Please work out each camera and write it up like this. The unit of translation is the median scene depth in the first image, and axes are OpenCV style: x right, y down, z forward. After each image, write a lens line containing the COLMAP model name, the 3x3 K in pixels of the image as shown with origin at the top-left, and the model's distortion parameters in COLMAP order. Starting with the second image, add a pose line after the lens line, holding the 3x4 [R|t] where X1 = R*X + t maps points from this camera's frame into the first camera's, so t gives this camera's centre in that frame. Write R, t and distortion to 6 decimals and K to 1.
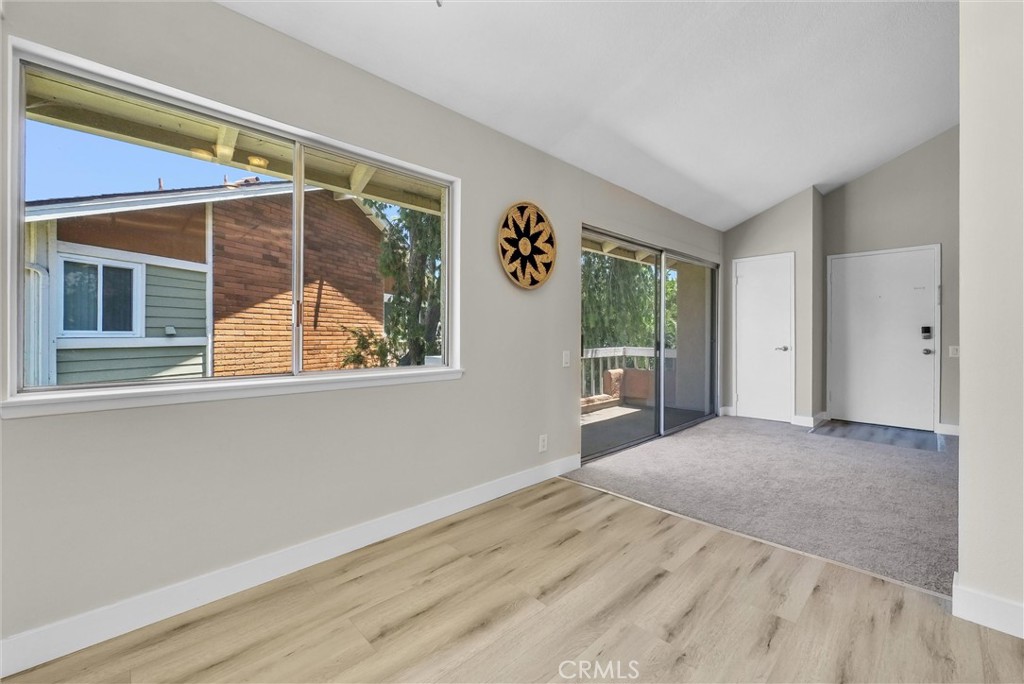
lens RADIAL K [[417.2, 0, 513.8], [0, 417.2, 336.7], [0, 0, 1]] dist [-0.002569, 0.000579]
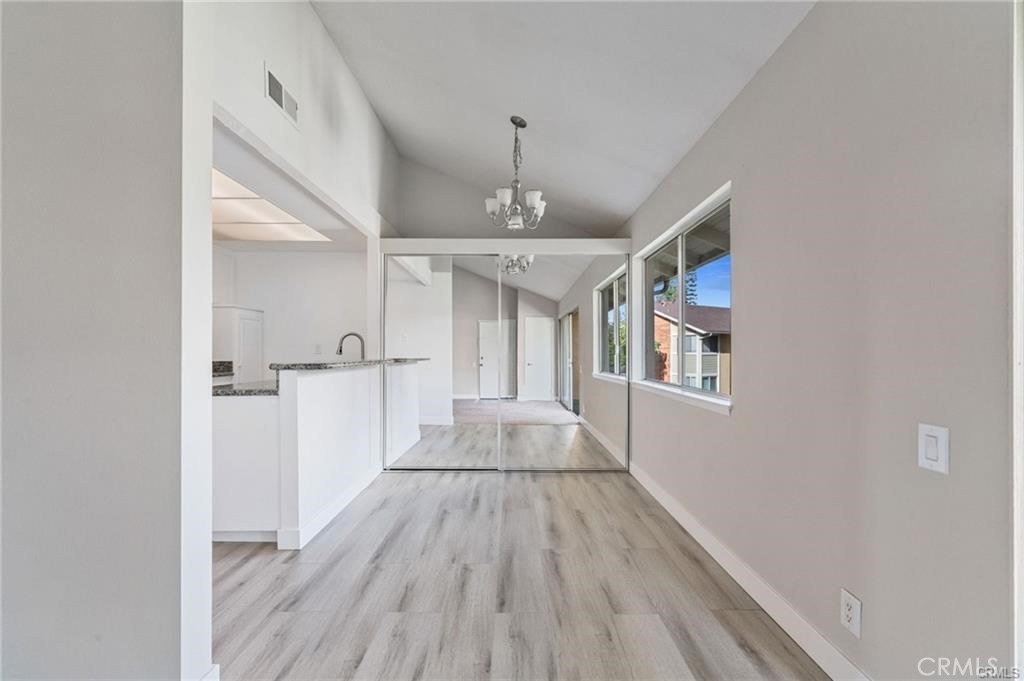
lens RADIAL K [[417.2, 0, 518.2], [0, 417.2, 345.2], [0, 0, 1]] dist [-0.002569, 0.000579]
pose [[-0.684878, -0.011698, -0.728564, 1.178931], [-0.006159, 0.999928, -0.010265, -0.050576], [0.728631, -0.002543, -0.684901, 1.901097]]
